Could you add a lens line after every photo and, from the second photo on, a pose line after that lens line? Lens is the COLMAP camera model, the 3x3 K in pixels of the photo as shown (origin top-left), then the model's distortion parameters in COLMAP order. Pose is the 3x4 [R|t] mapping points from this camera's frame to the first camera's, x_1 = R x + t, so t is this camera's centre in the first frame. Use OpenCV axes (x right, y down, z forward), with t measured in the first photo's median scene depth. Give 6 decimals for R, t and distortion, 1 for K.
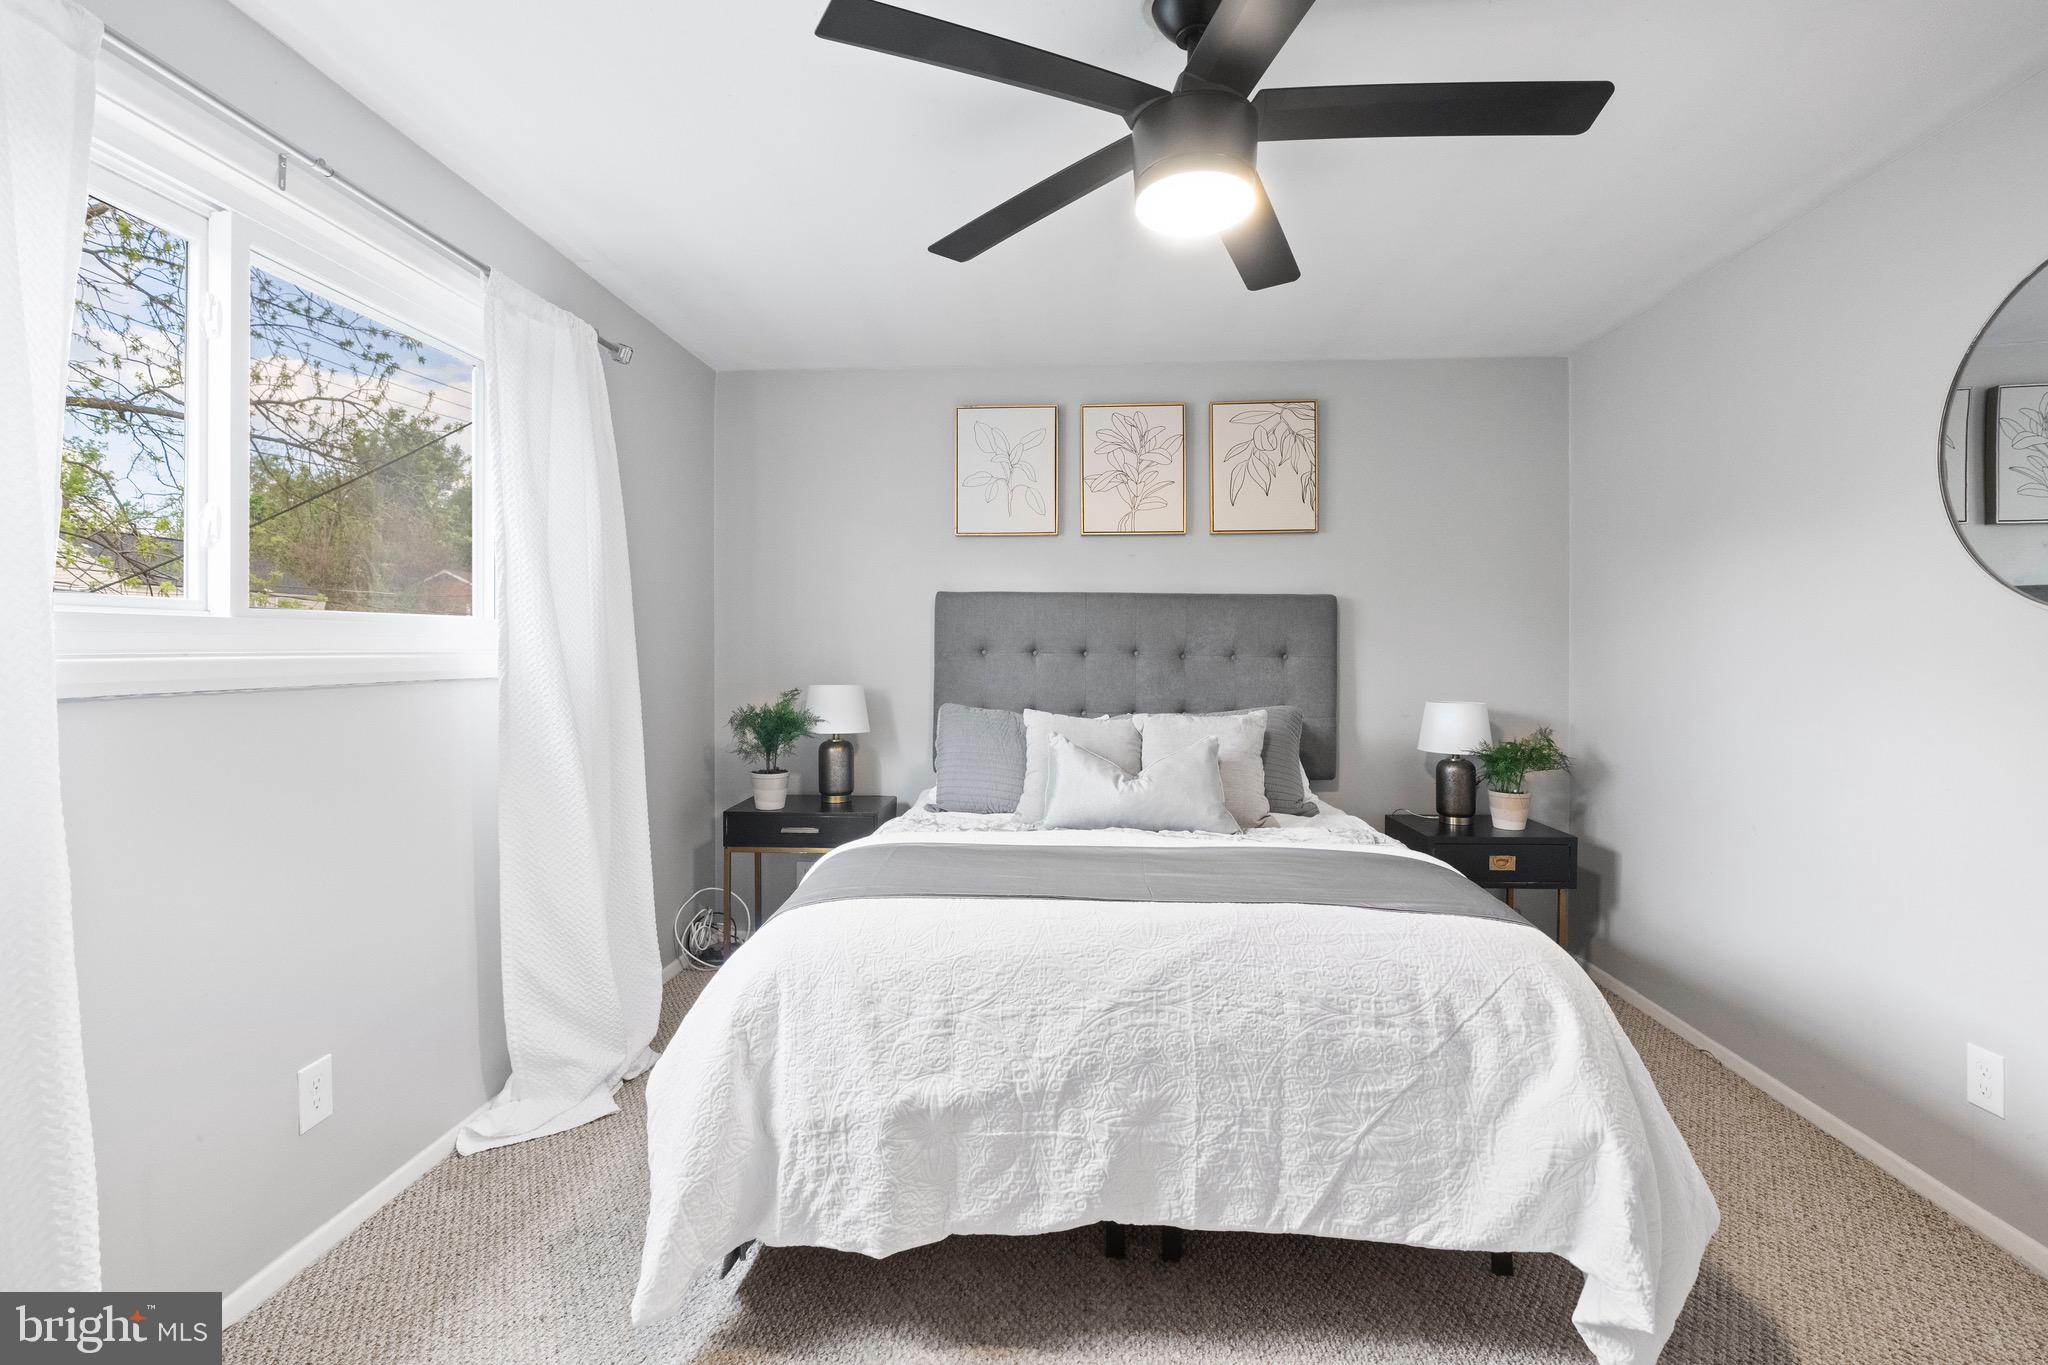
lens RADIAL K [[947.4, 0, 1019.2], [0, 947.4, 674.3], [0, 0, 1]] dist [0.005042, 0.001435]
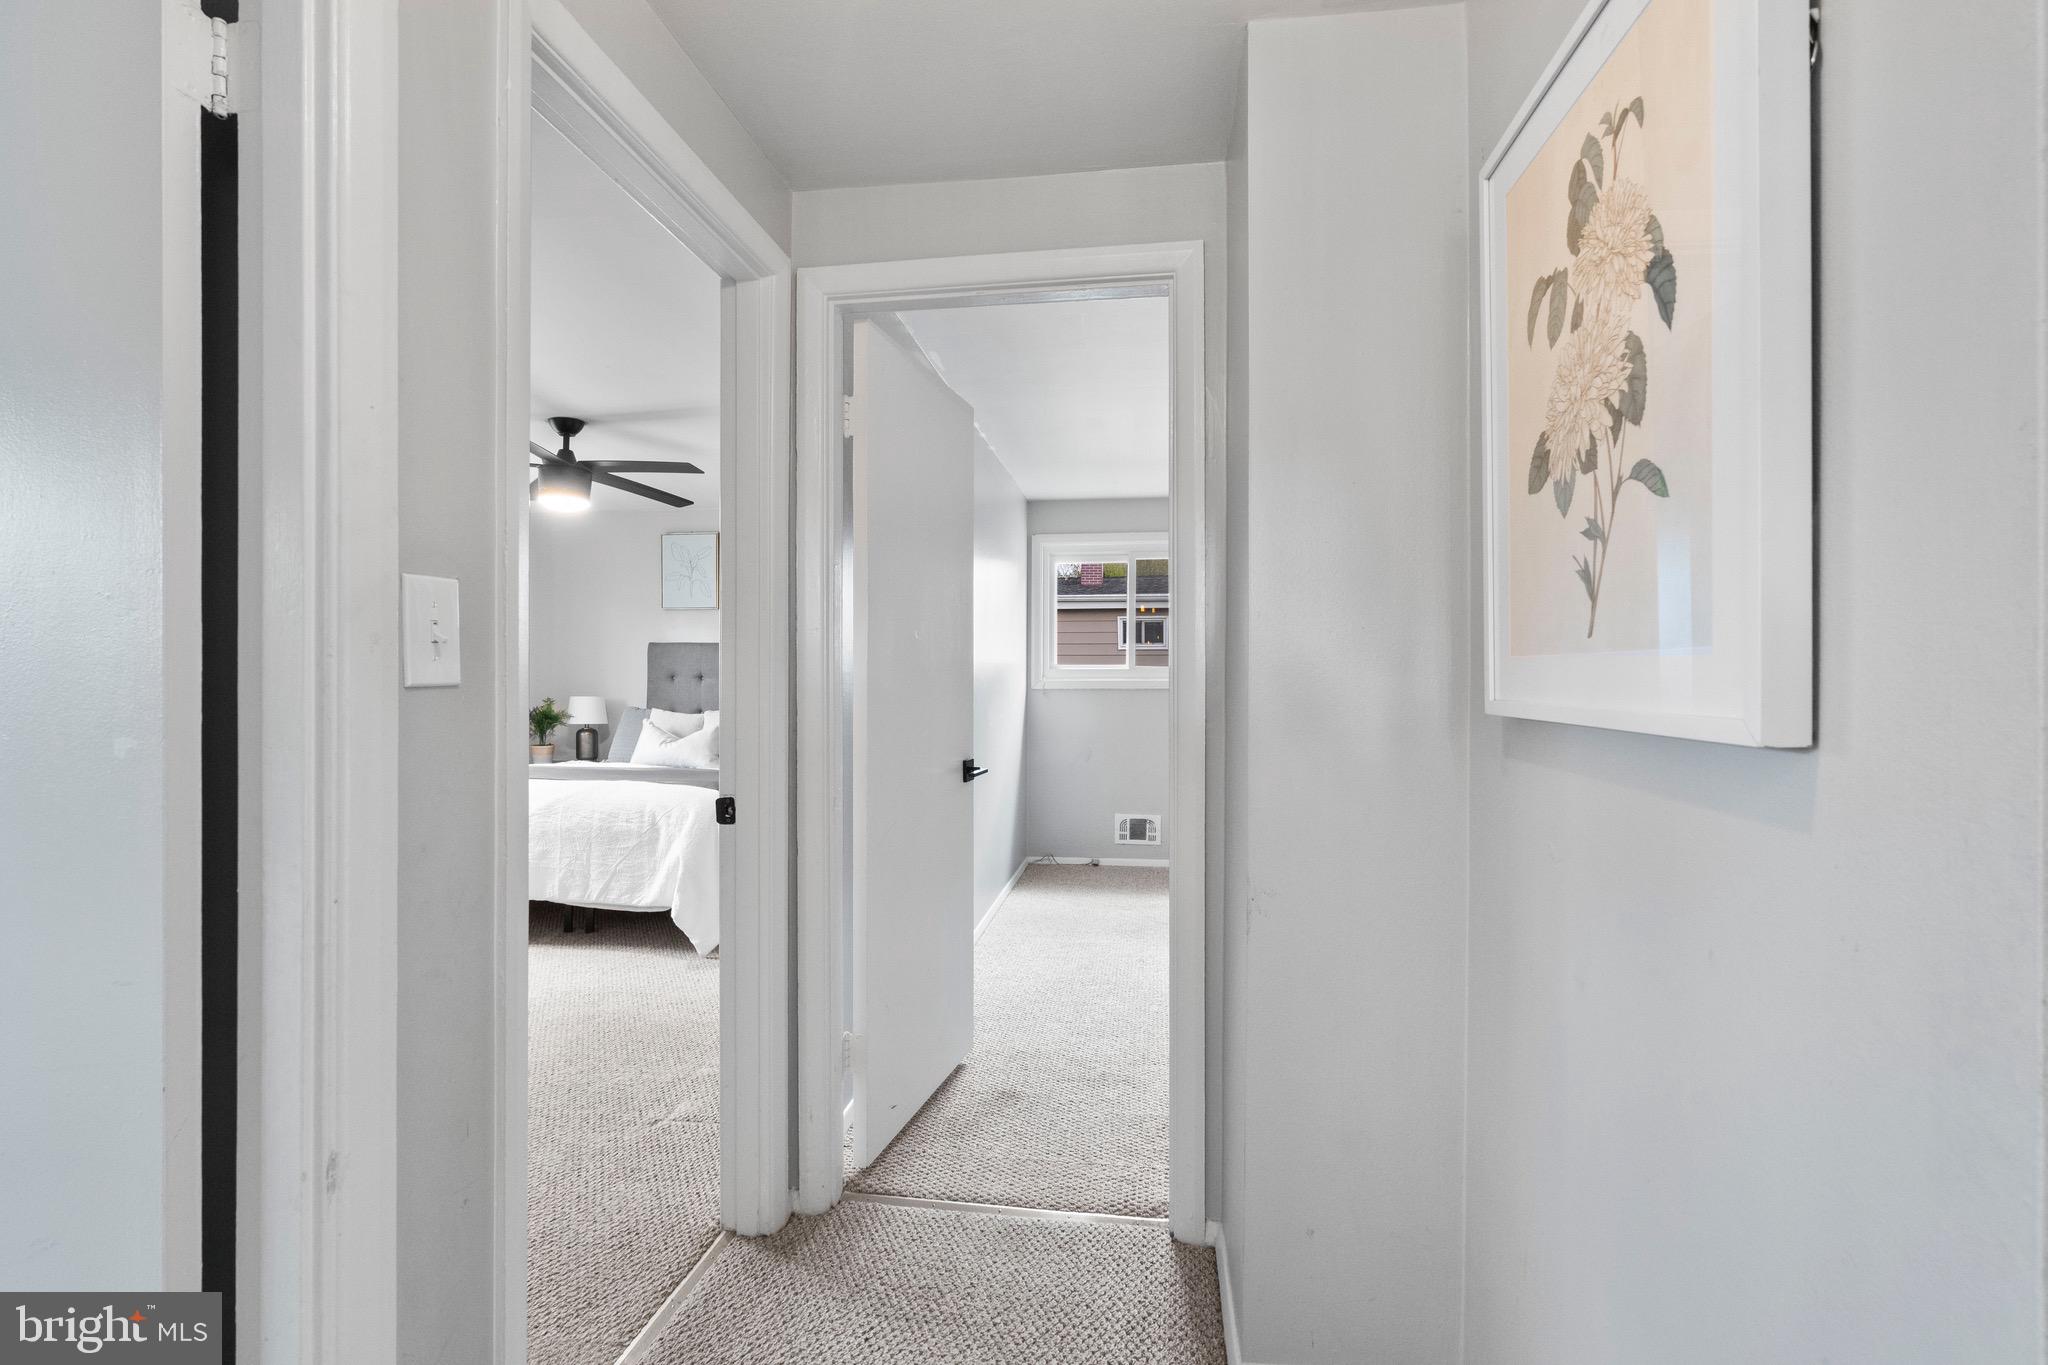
lens RADIAL K [[947.4, 0, 1029.1], [0, 947.4, 680.6], [0, 0, 1]] dist [0.005042, 0.001435]
pose [[0.998279, 0.006911, -0.058232, 1.617313], [-0.008130, 0.999752, -0.020716, 0.026179], [0.058075, 0.021154, 0.998088, -1.529404]]
